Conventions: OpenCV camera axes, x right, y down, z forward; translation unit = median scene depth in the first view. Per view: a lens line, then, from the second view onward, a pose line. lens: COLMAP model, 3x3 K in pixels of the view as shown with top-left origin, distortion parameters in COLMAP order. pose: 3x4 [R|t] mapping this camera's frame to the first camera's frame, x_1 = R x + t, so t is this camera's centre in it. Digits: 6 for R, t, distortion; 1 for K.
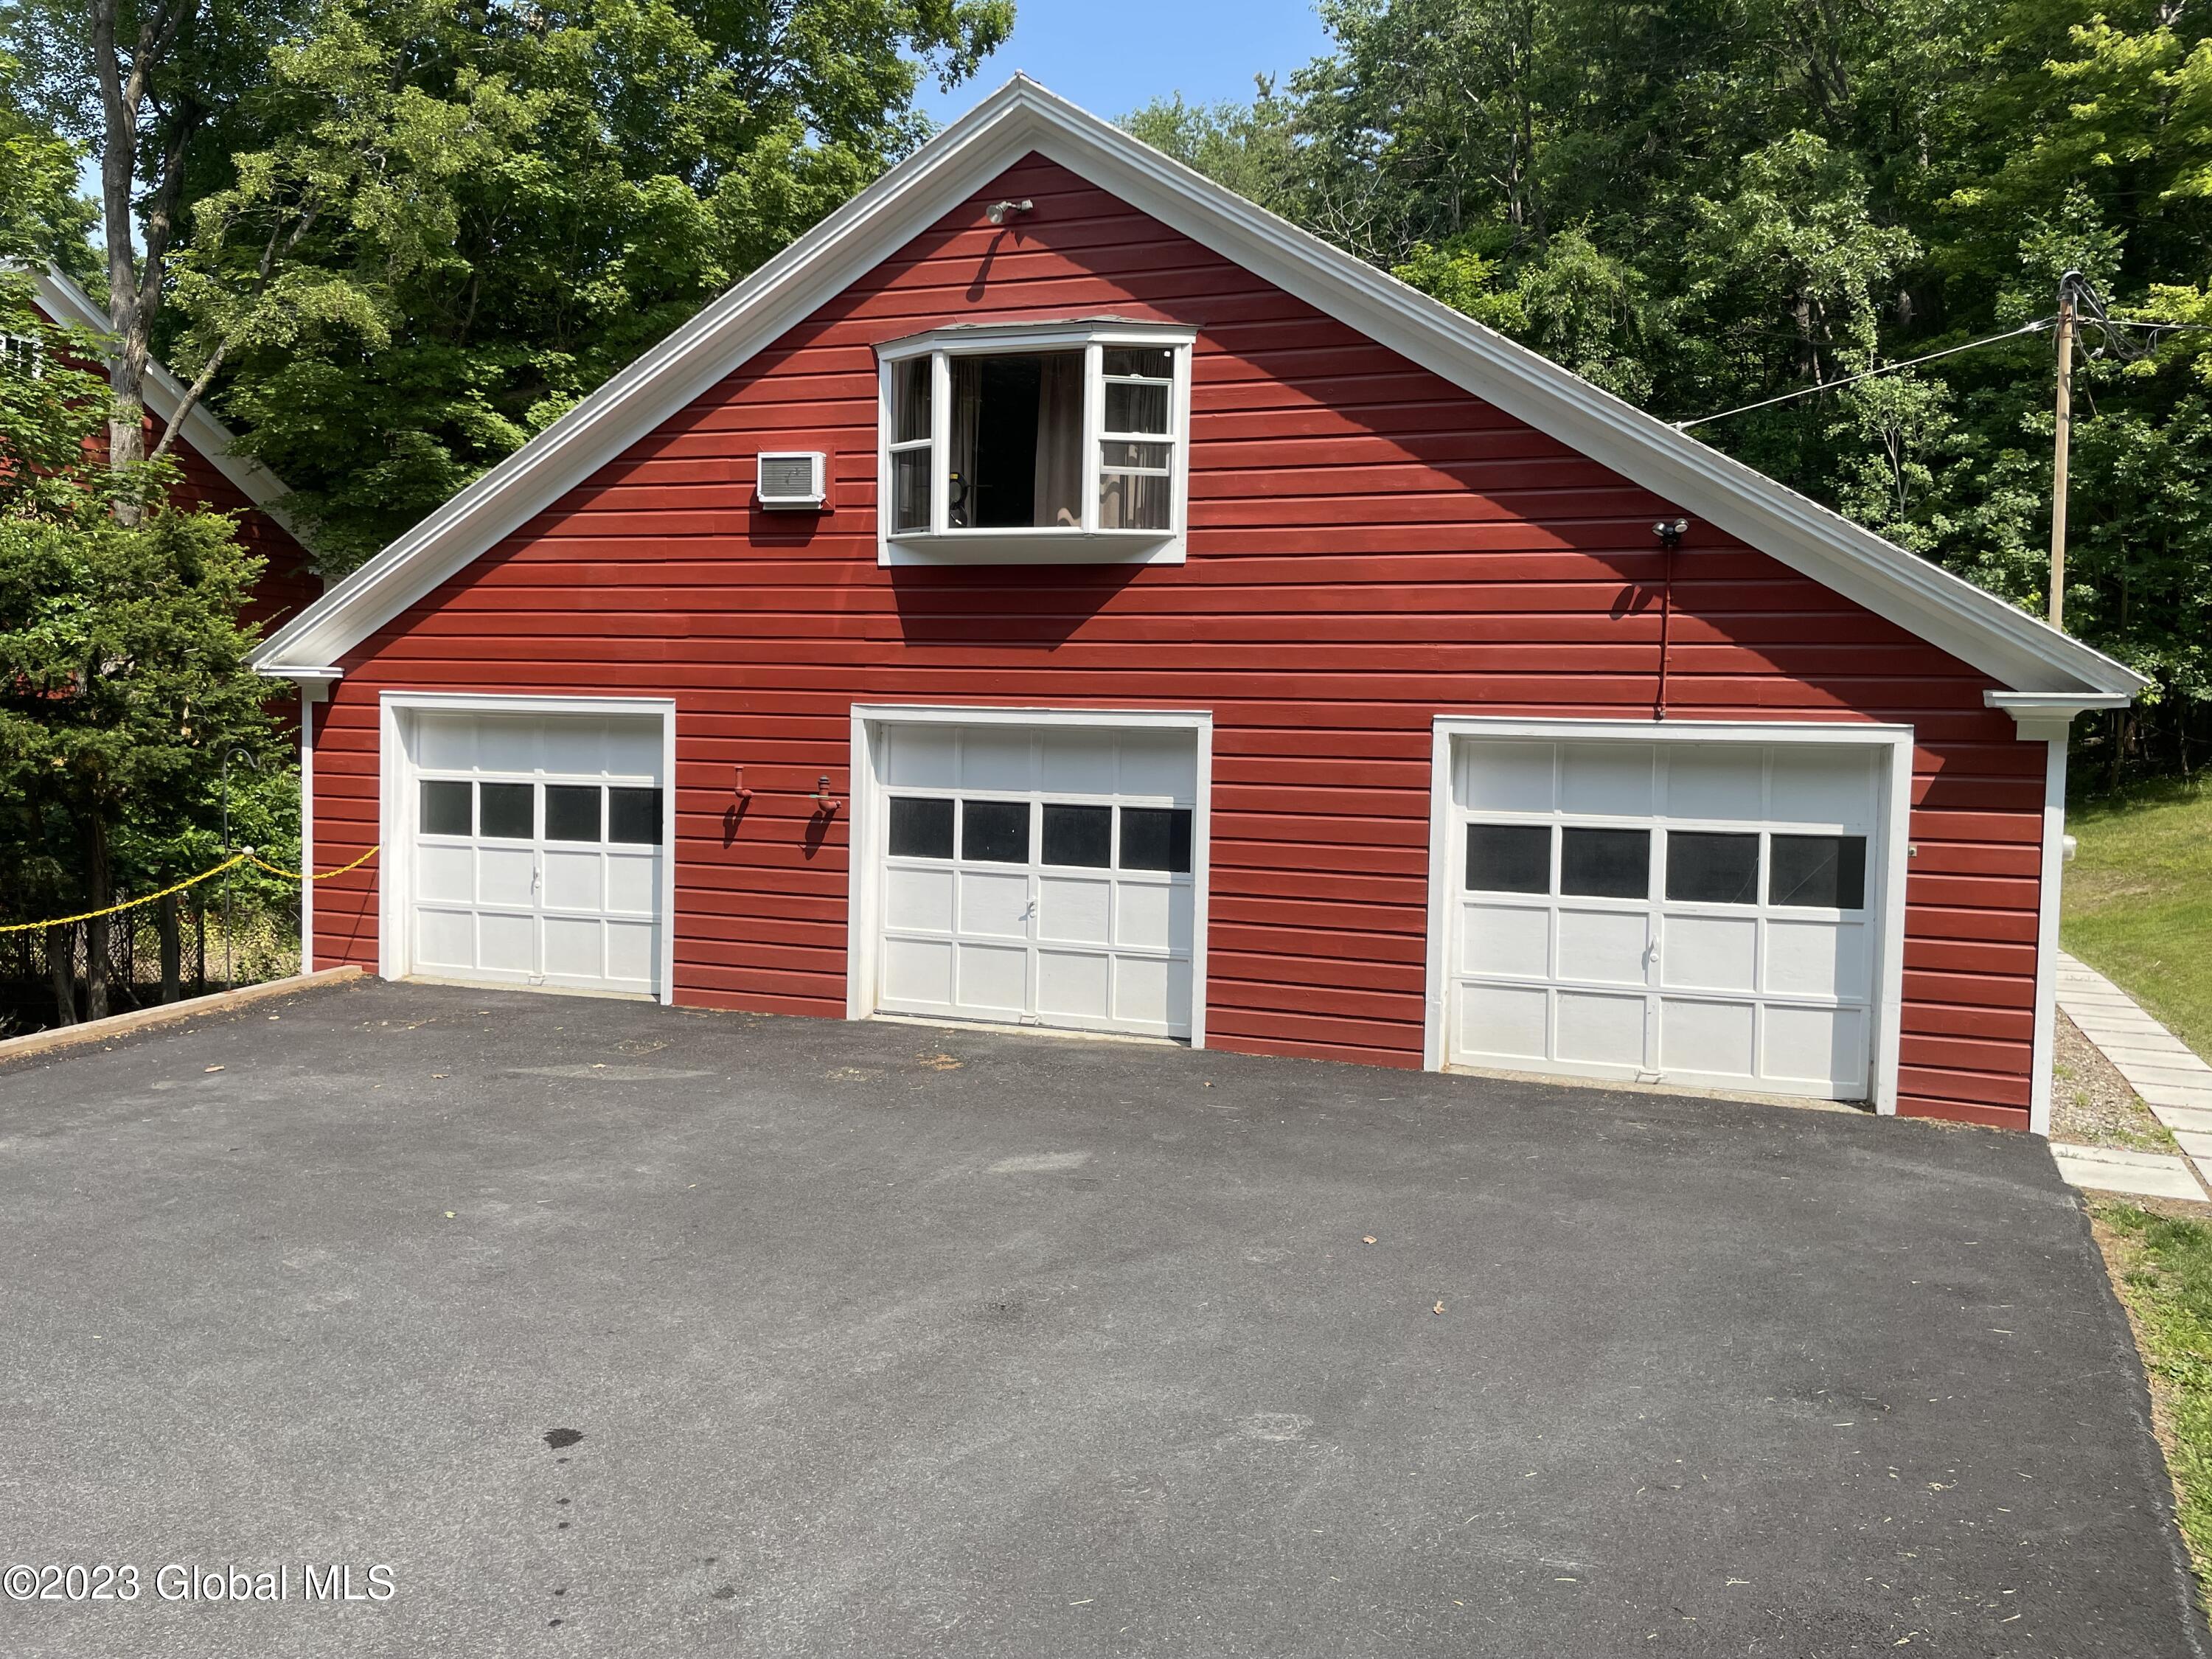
lens RADIAL K [[1676.4, 0, 1102.5], [0, 1676.4, 816.3], [0, 0, 1]] dist [0.052192, -0.026860]
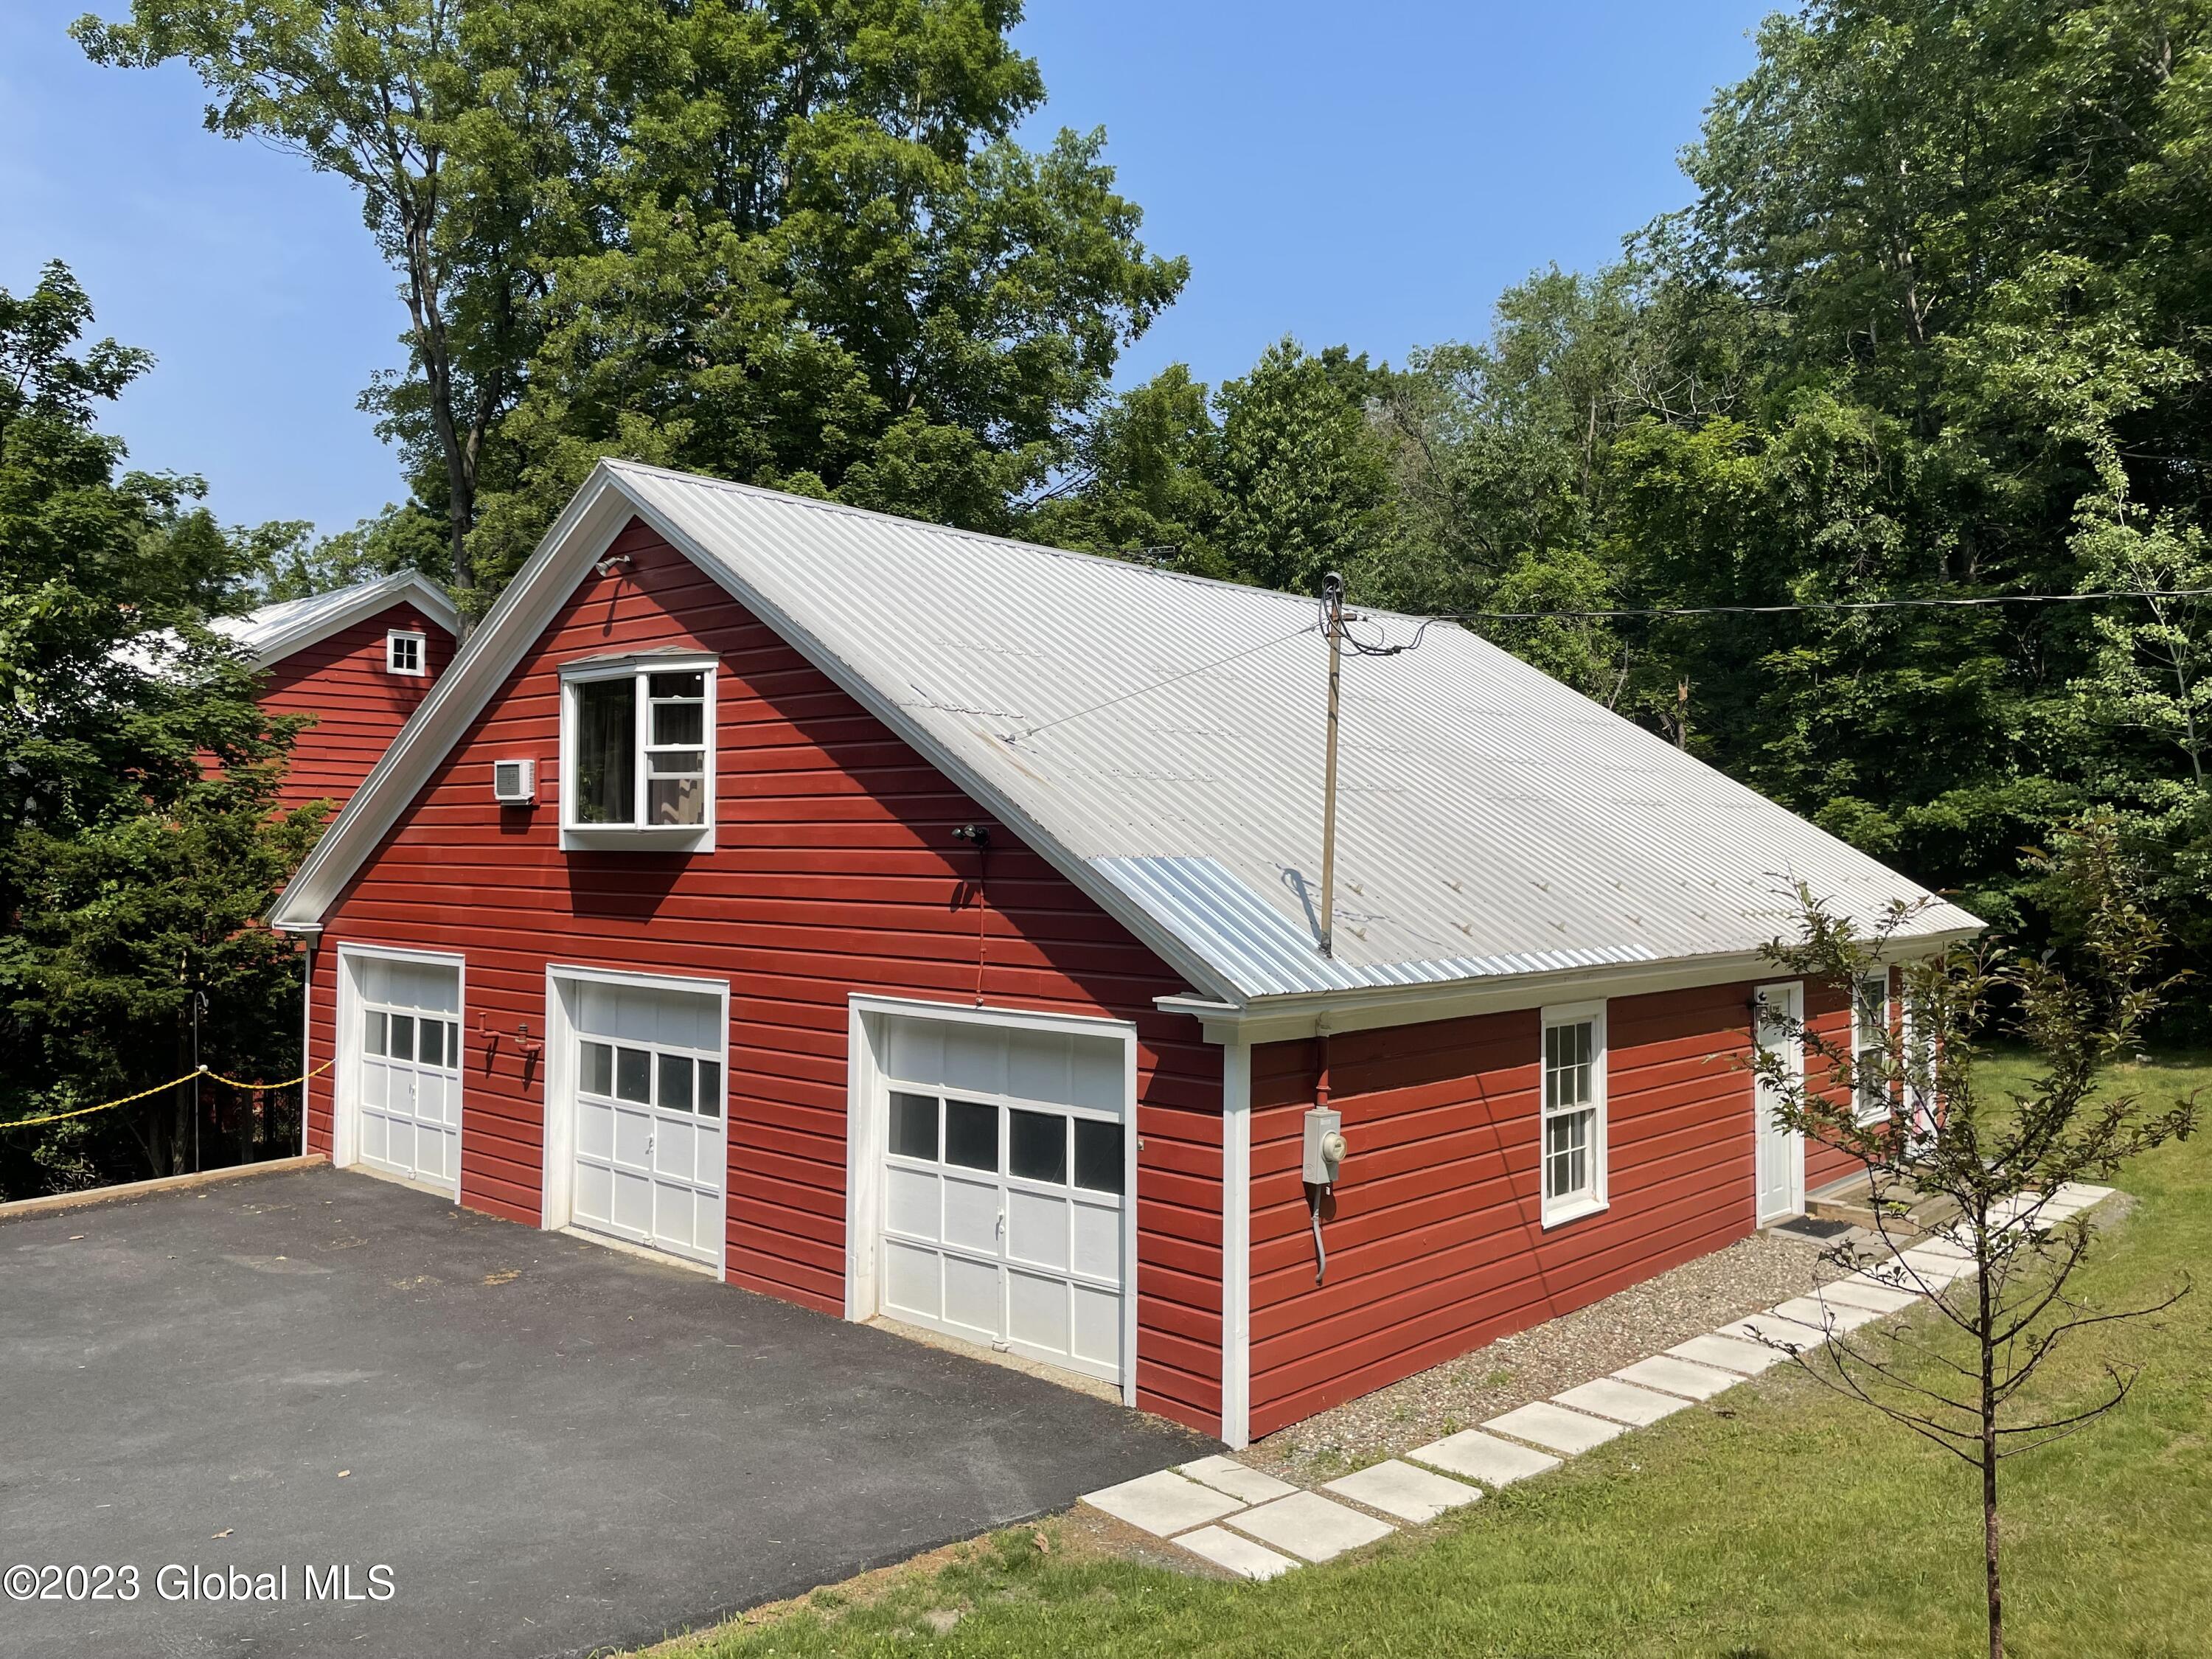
lens RADIAL K [[1676.4, 0, 1108.4], [0, 1676.4, 843.0], [0, 0, 1]] dist [0.052192, -0.026860]
pose [[0.919615, -0.016338, -0.392482, 0.760006], [-0.010484, 0.997758, -0.066100, -0.083754], [0.392682, 0.064901, 0.917381, 0.038361]]
